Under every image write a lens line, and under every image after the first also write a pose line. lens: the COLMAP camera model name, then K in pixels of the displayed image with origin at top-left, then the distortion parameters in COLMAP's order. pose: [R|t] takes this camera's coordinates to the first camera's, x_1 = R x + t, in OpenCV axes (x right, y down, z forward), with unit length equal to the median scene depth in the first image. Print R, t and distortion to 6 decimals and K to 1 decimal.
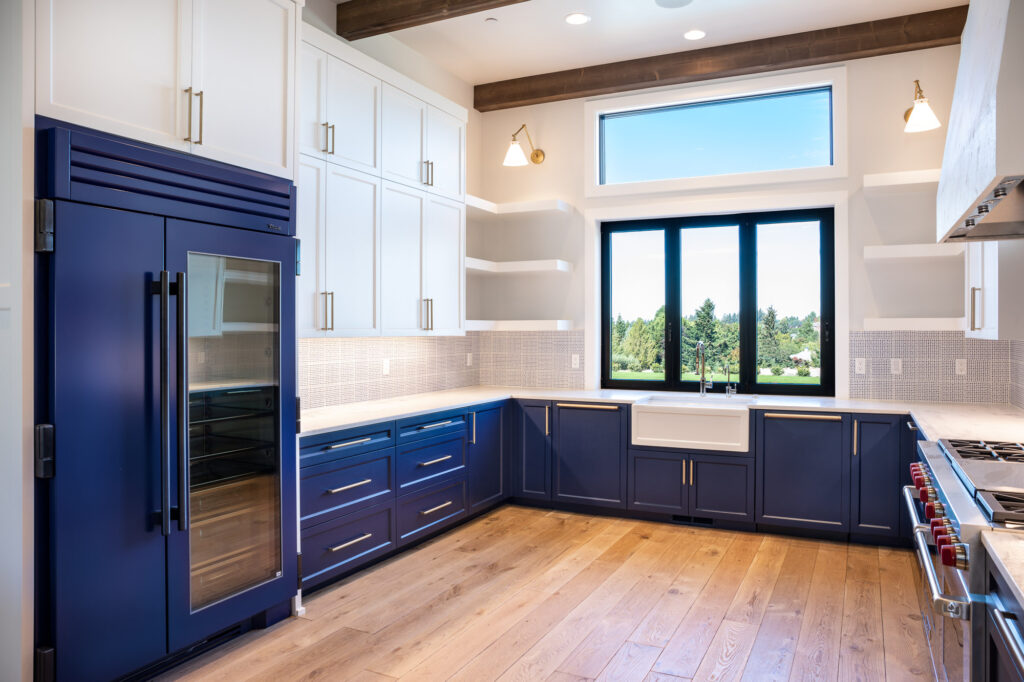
lens RADIAL K [[710.8, 0, 519.2], [0, 710.8, 327.7], [0, 0, 1]] dist [-0.077442, 0.061946]
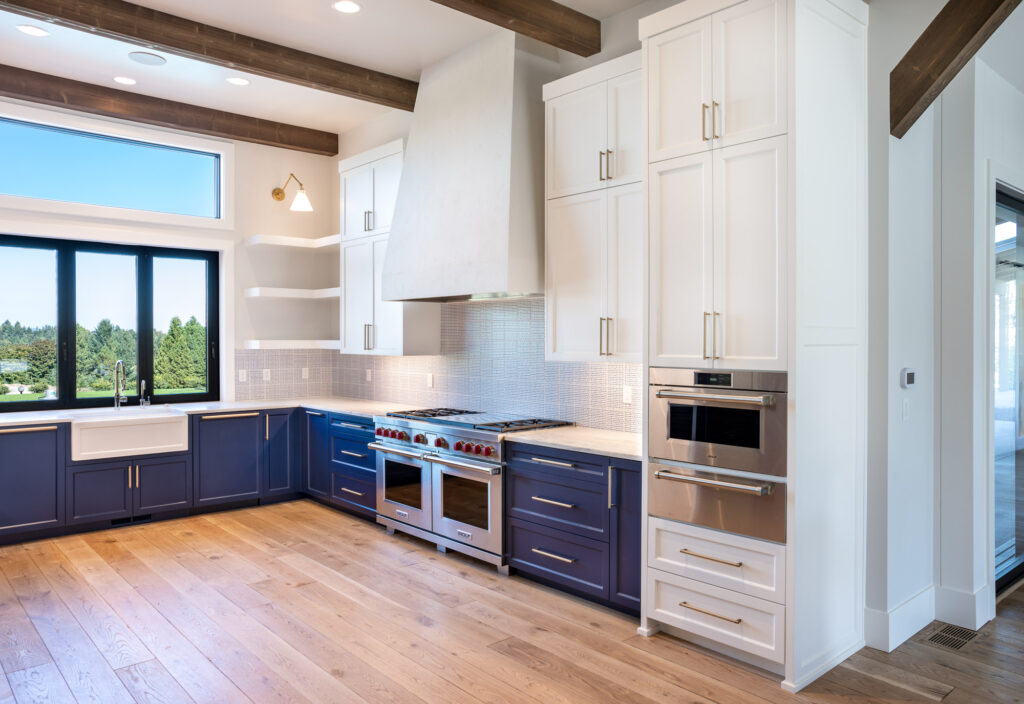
lens RADIAL K [[741.1, 0, 519.7], [0, 741.1, 344.2], [0, 0, 1]] dist [-0.034143, 0.039448]
pose [[0.379681, -0.006758, 0.925093, -0.613528], [-0.004267, 0.999950, 0.009056, -0.019702], [-0.925107, -0.007386, 0.379633, -0.011878]]
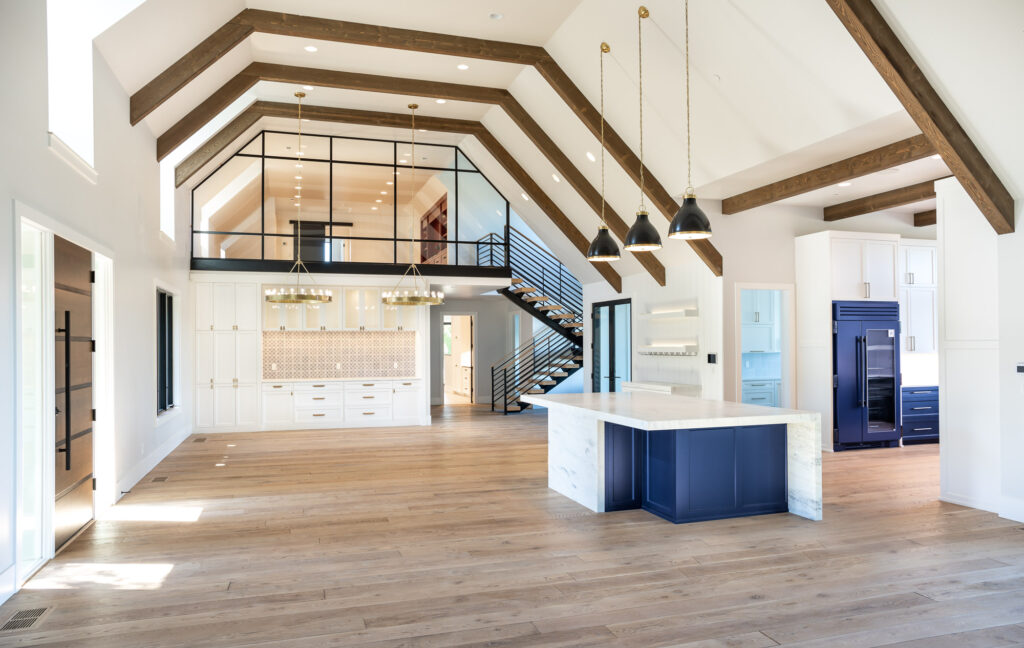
lens RADIAL K [[732.2, 0, 509.7], [0, 732.2, 326.0], [0, 0, 1]] dist [-0.061019, -0.001544]
pose [[0.686672, -0.016722, -0.726775, 0.538276], [0.013944, 0.999854, -0.009830, -0.066086], [0.726834, -0.003384, 0.686805, -1.617299]]
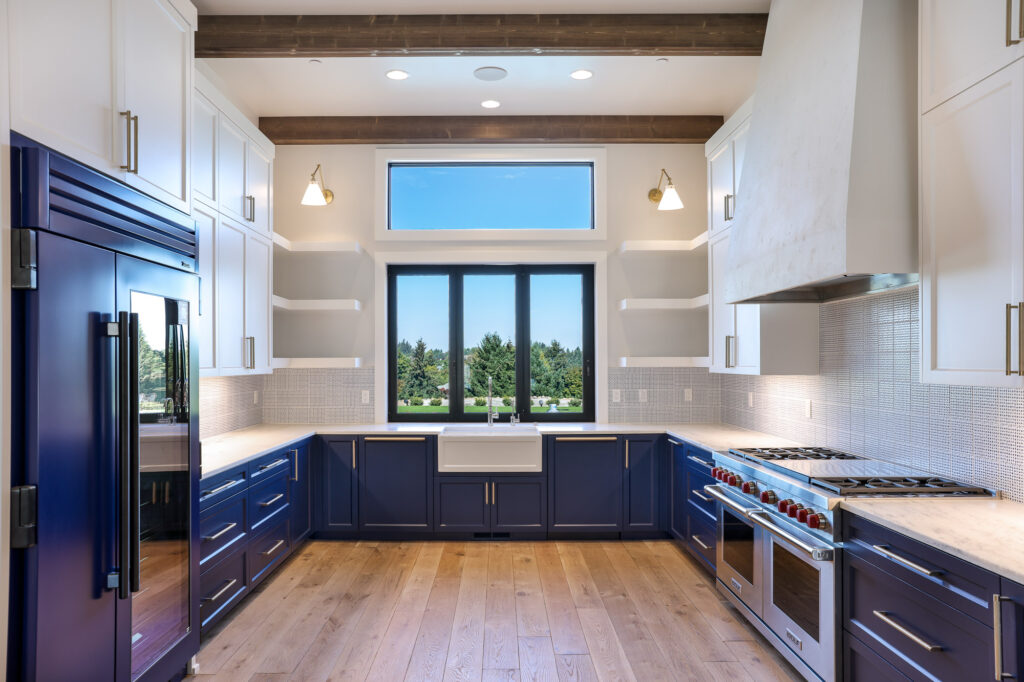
lens RADIAL K [[710.8, 0, 488.6], [0, 710.8, 363.7], [0, 0, 1]] dist [-0.077442, 0.061946]
pose [[0.902082, -0.004005, 0.431547, -0.252774], [0.001532, 0.999980, 0.006079, -0.009199], [-0.431563, -0.004823, 0.902070, -0.019896]]
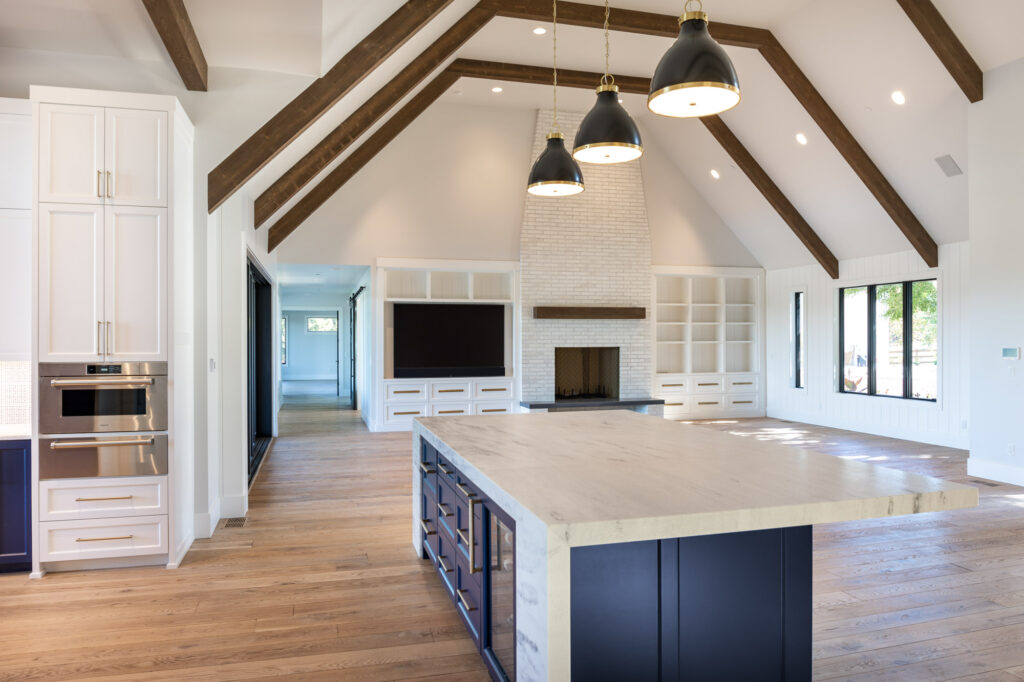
lens RADIAL K [[710.8, 0, 530.1], [0, 710.8, 342.6], [0, 0, 1]] dist [-0.077442, 0.061946]
pose [[-0.670580, 0.002867, 0.741832, -0.950827], [0.003670, 0.999993, -0.000547, -0.013747], [-0.741828, 0.002356, -0.670586, 0.281910]]
